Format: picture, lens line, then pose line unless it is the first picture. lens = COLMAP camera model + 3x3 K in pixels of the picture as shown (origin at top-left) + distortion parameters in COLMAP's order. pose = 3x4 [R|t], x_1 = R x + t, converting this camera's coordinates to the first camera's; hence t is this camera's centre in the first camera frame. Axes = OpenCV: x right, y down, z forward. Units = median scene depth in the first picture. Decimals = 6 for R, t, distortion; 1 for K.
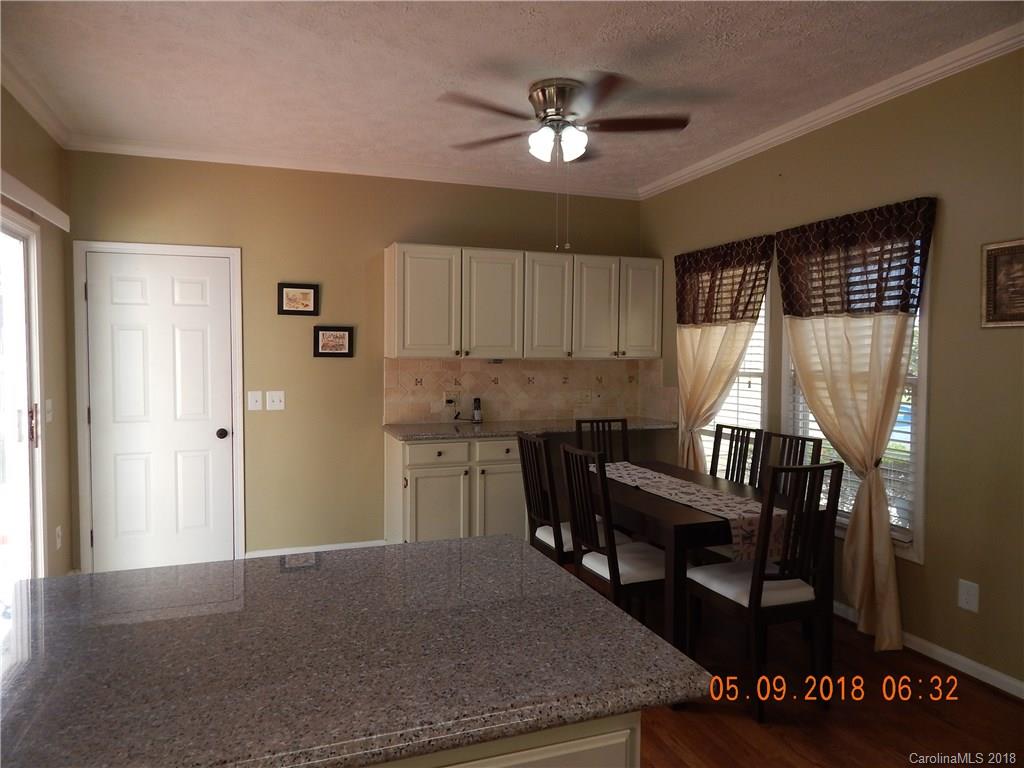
lens RADIAL K [[677.4, 0, 512.5], [0, 677.4, 377.4], [0, 0, 1]] dist [0.001118, -0.006131]
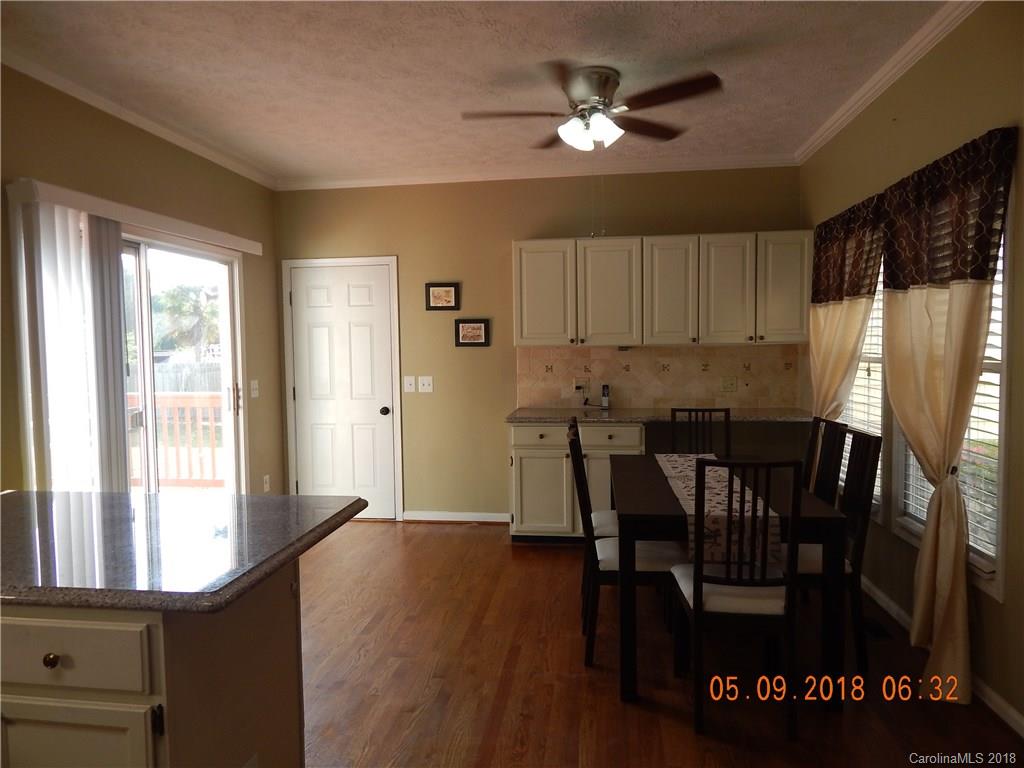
lens RADIAL K [[677.4, 0, 512.5], [0, 677.4, 377.4], [0, 0, 1]] dist [0.001118, -0.006131]
pose [[0.884005, 0.007570, -0.467416, 0.337932], [0.000229, 0.999862, 0.016626, 0.002860], [0.467477, -0.014805, 0.883881, 0.039618]]
